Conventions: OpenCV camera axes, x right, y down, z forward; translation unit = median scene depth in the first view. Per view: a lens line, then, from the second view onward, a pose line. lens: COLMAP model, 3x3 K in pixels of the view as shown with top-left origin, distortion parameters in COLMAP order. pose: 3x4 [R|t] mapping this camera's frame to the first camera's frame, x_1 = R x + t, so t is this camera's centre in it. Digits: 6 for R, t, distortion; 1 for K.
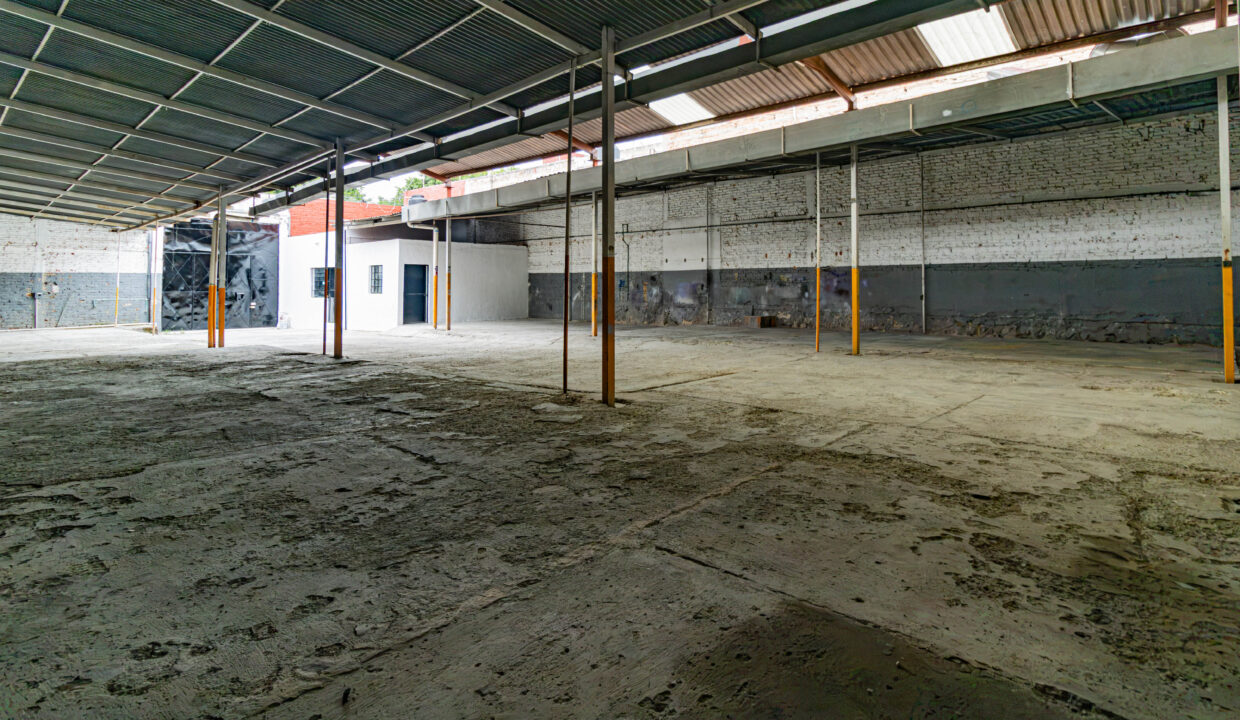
lens RADIAL K [[651.3, 0, 669.0], [0, 651.3, 260.4], [0, 0, 1]] dist [-0.000627, -0.000673]
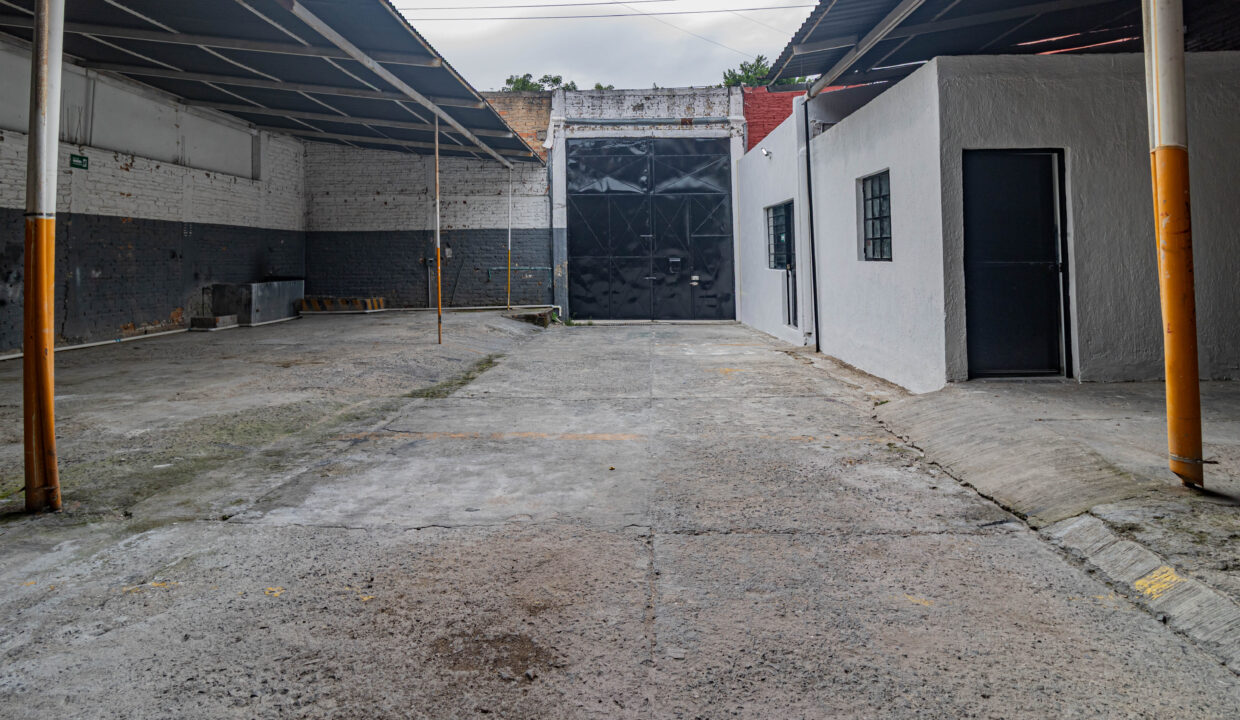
lens RADIAL K [[630.5, 0, 621.4], [0, 630.5, 217.7], [0, 0, 1]] dist [0.000142, 0.001259]
pose [[0.627339, -0.049677, -0.777161, -0.269965], [0.035385, 0.998751, -0.035278, 0.034591], [0.777942, -0.005368, 0.628313, 0.670309]]
